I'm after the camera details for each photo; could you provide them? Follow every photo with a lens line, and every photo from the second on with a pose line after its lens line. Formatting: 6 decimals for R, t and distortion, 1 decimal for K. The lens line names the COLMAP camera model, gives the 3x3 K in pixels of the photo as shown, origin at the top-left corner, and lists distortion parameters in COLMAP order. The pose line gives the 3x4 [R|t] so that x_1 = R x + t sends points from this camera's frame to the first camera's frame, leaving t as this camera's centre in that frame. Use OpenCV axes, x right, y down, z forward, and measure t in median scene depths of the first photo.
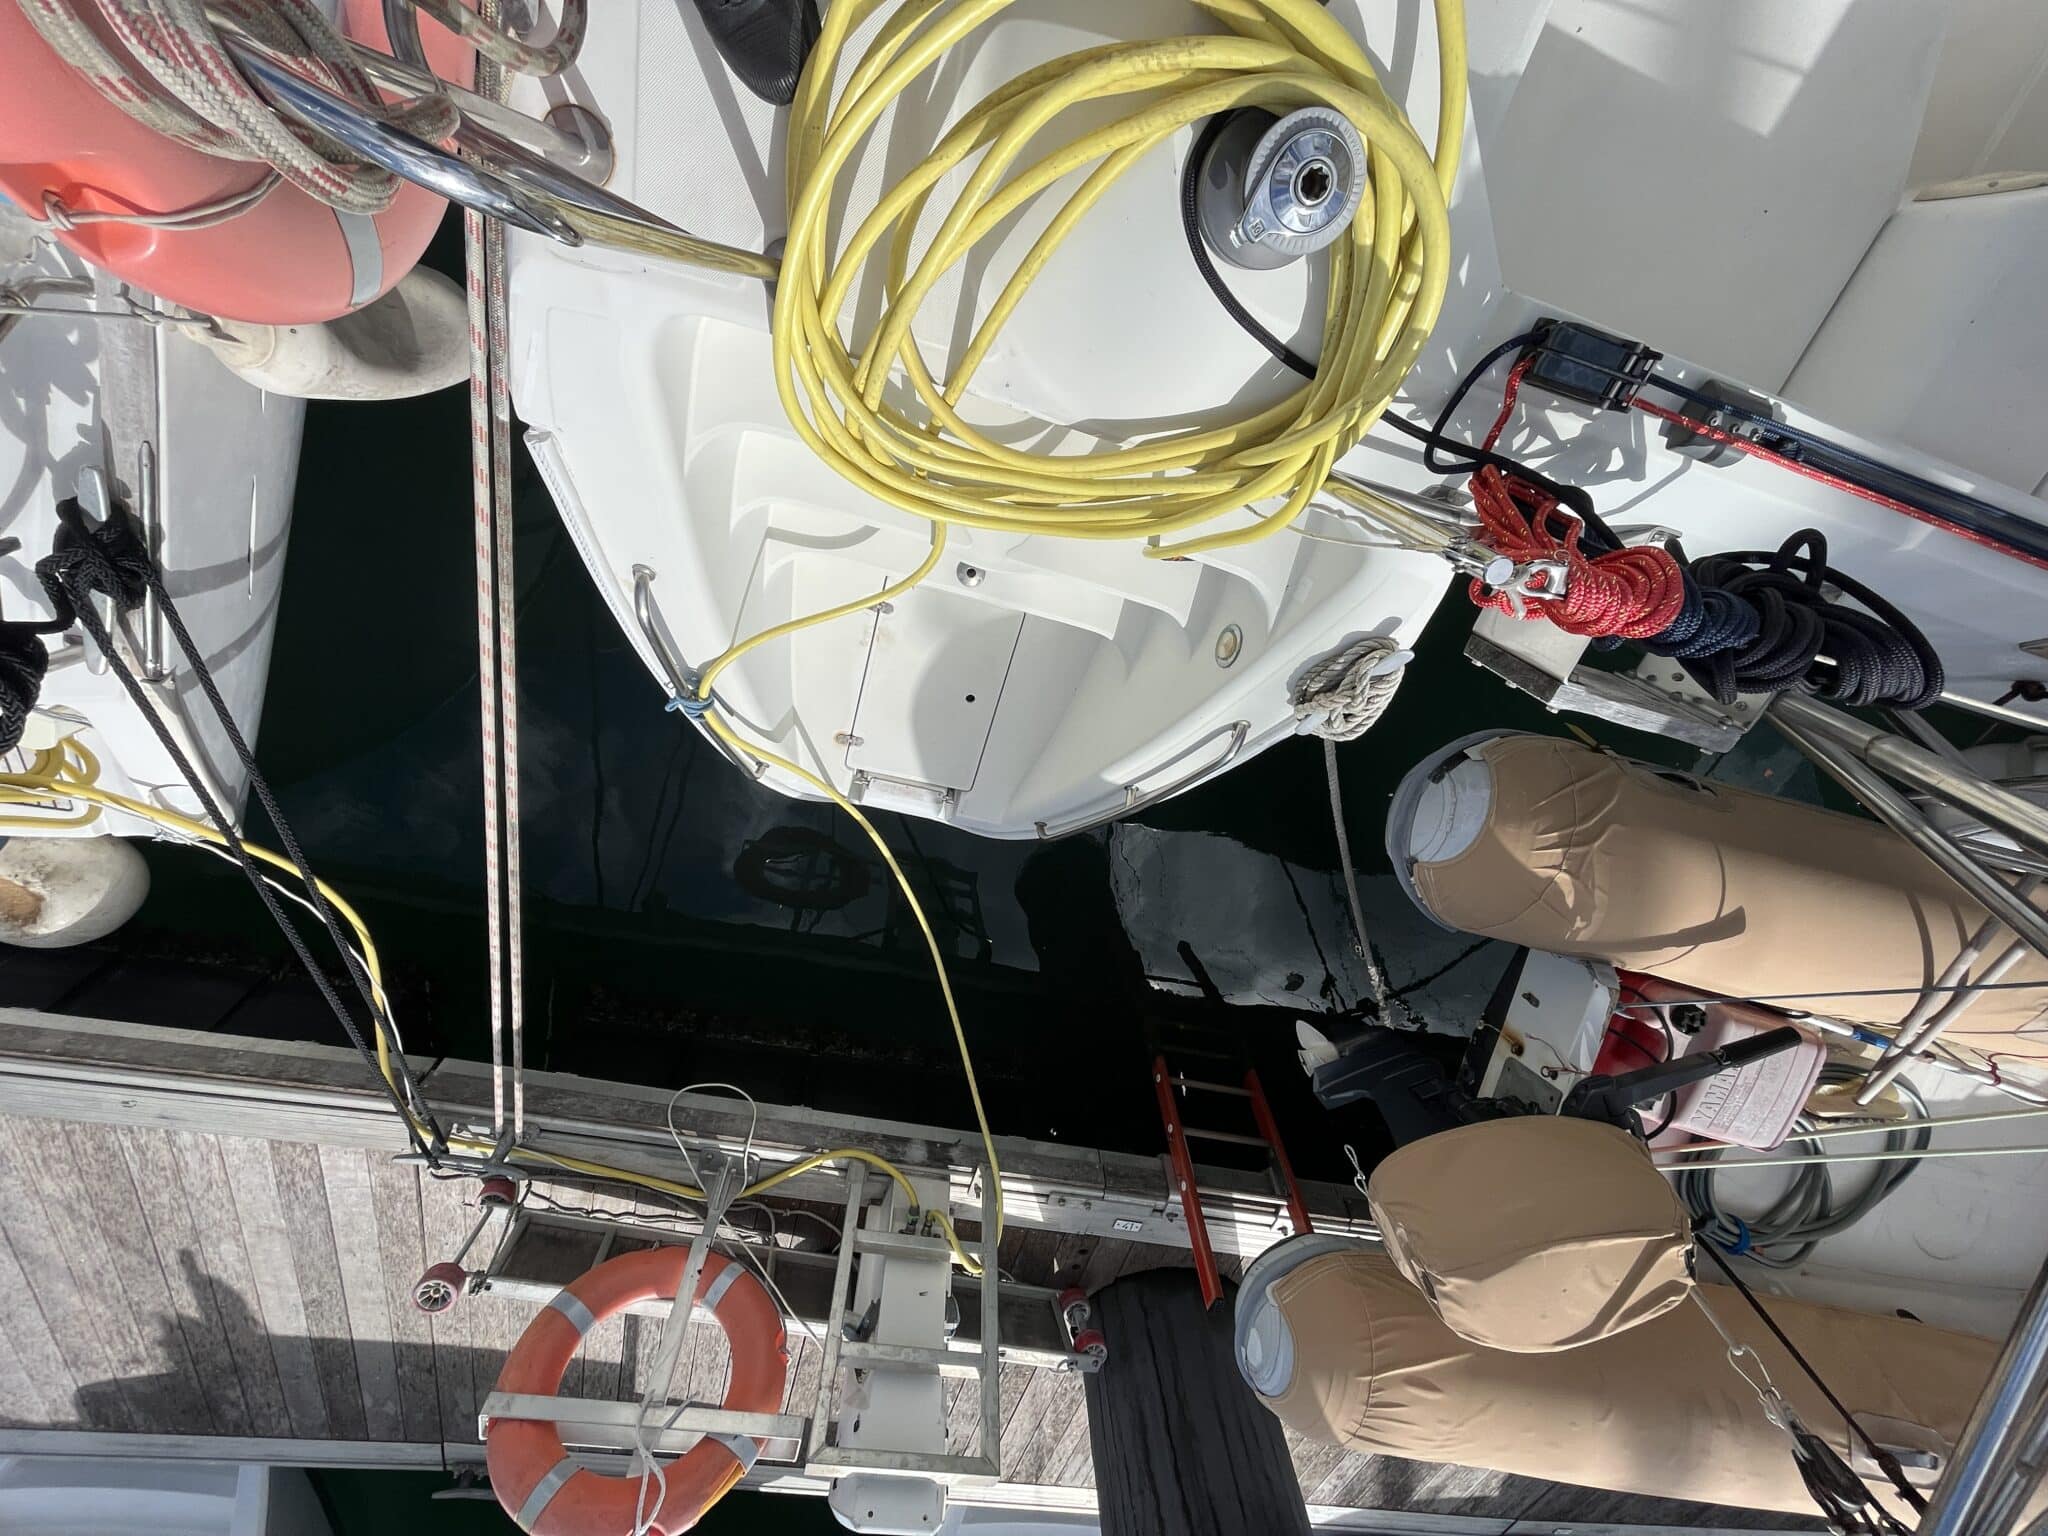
lens RADIAL K [[815.3, 0, 1030.1], [0, 815.3, 772.5], [0, 0, 1]] dist [-0.002292, 0.000610]
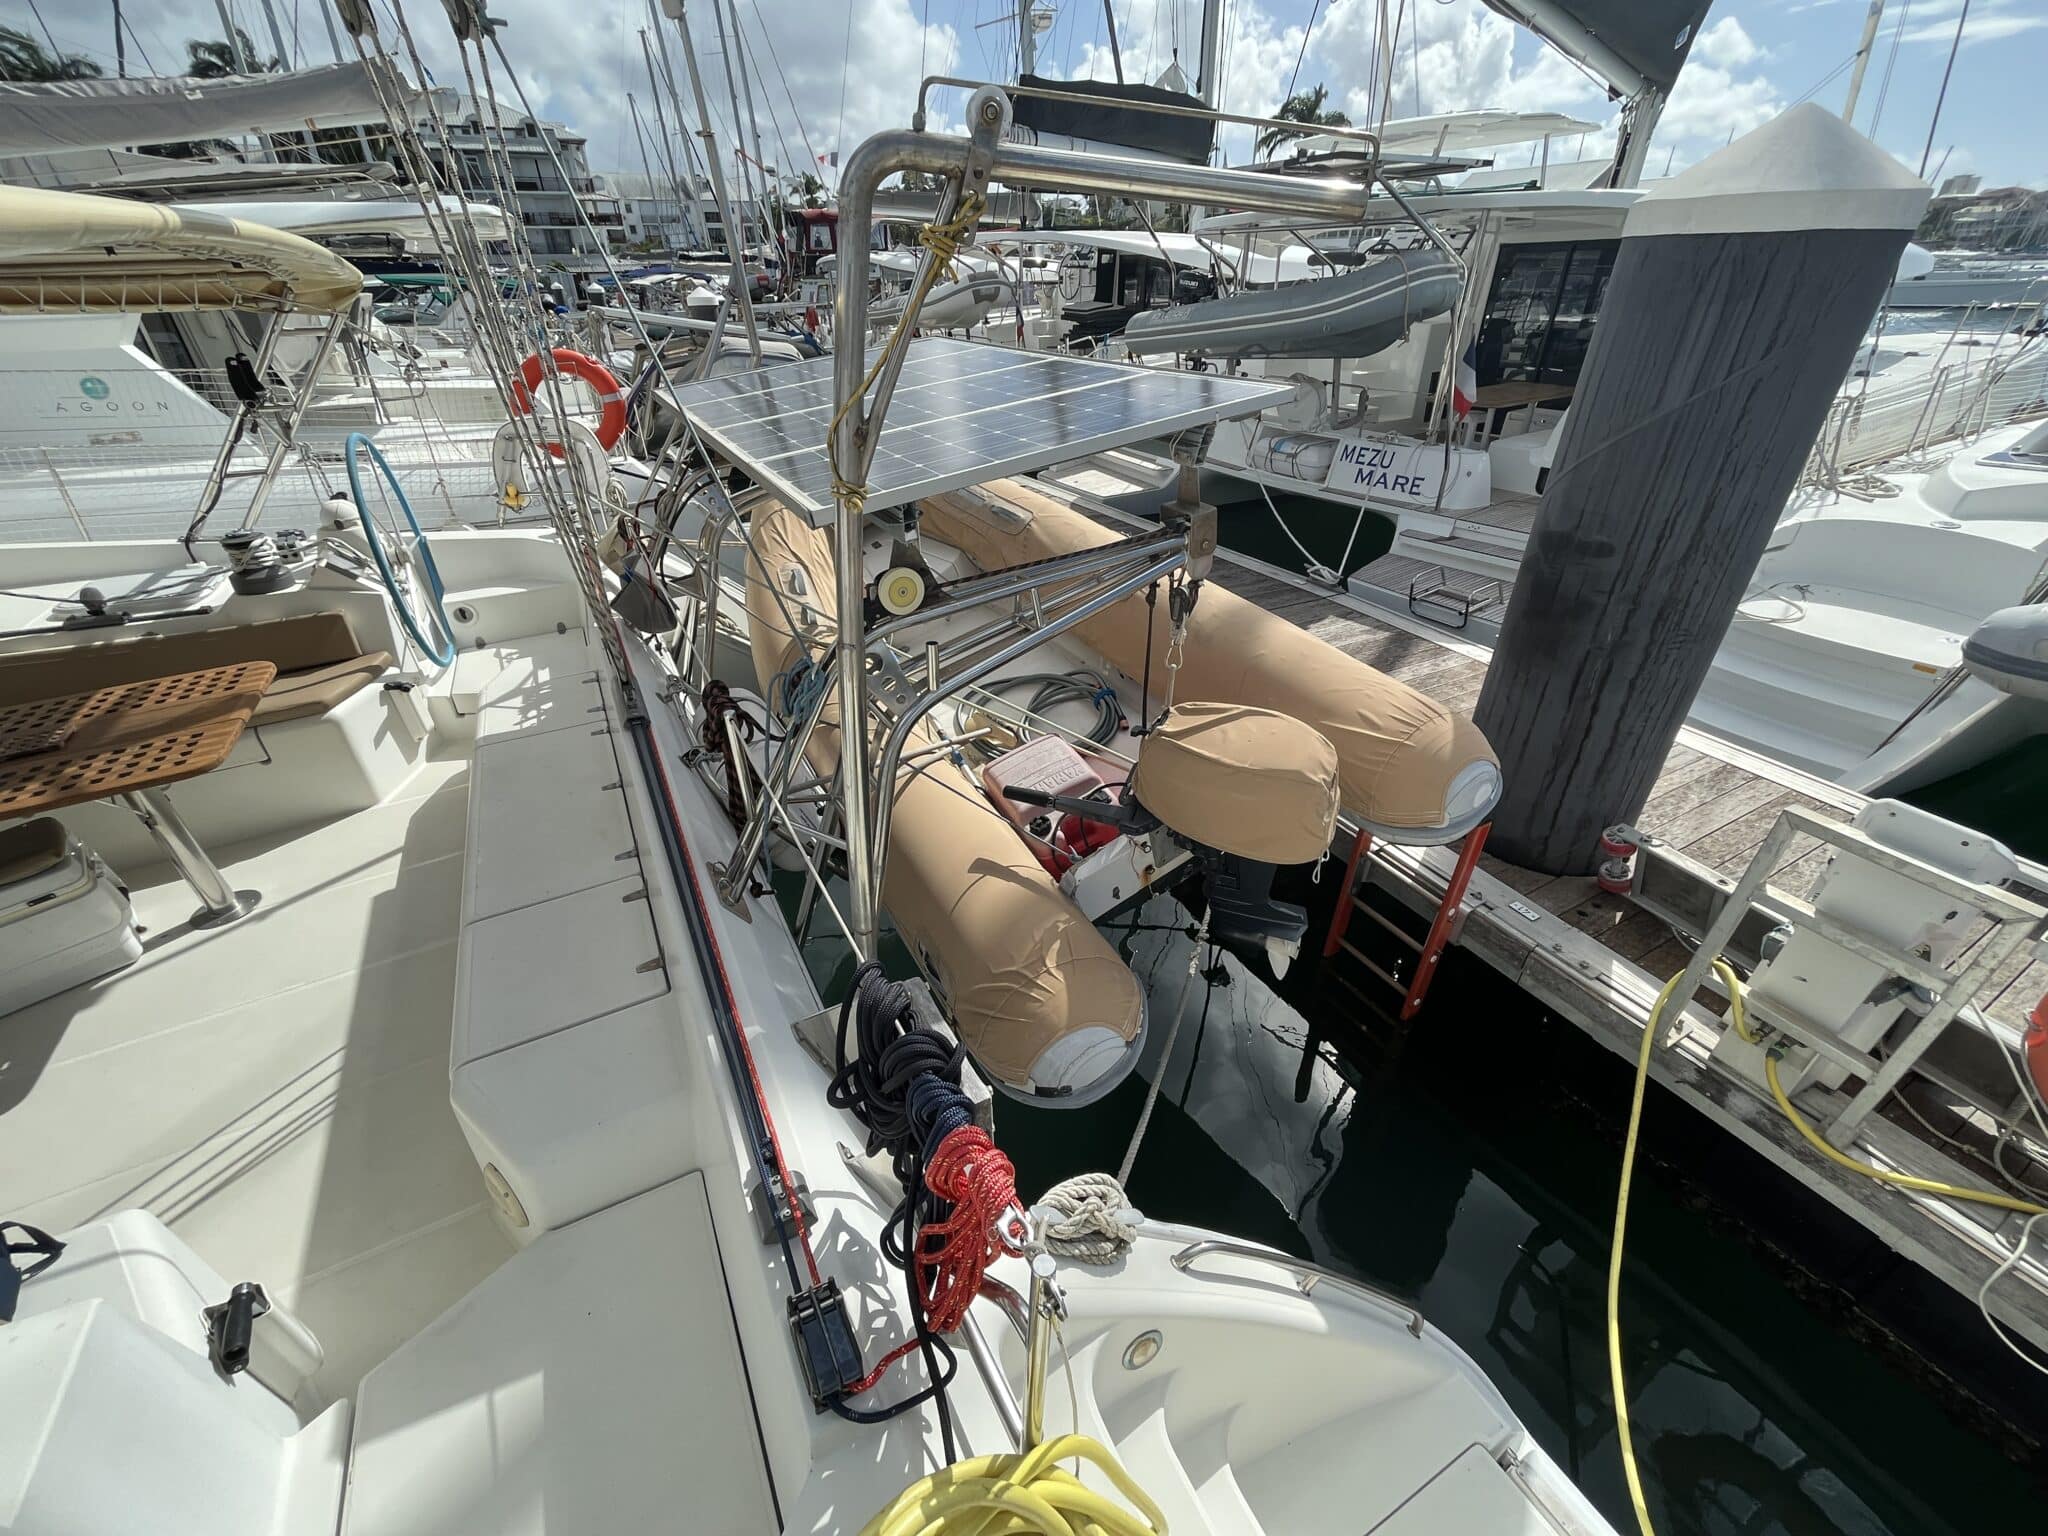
lens RADIAL K [[815.3, 0, 1027.9], [0, 815.3, 777.3], [0, 0, 1]] dist [-0.002292, 0.000610]
pose [[-0.702569, -0.428488, 0.568150, 0.064201], [0.652749, -0.706006, 0.274726, -0.025093], [0.283400, 0.563874, 0.775713, -0.099749]]
